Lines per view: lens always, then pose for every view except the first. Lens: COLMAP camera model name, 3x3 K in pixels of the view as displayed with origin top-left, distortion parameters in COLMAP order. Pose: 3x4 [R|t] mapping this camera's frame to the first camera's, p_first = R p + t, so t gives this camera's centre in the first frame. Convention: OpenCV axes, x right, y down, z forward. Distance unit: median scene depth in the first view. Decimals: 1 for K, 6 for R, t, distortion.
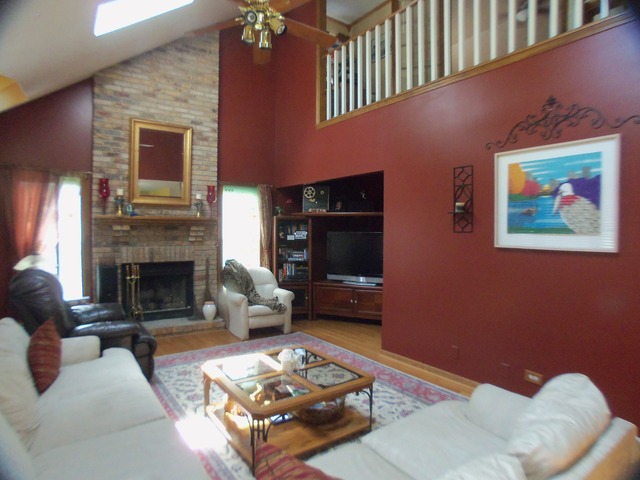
lens RADIAL K [[377.2, 0, 318.8], [0, 377.2, 242.9], [0, 0, 1]] dist [-0.115943, 0.067998]
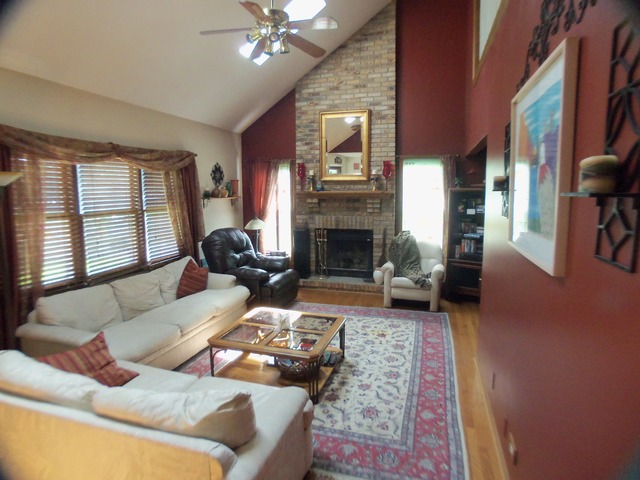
lens RADIAL K [[377.2, 0, 318.8], [0, 377.2, 242.9], [0, 0, 1]] dist [-0.115943, 0.067998]
pose [[0.603516, 0.098052, -0.791299, 0.484176], [-0.018955, 0.993894, 0.108699, -0.033882], [0.797126, -0.050603, 0.601689, 0.192929]]
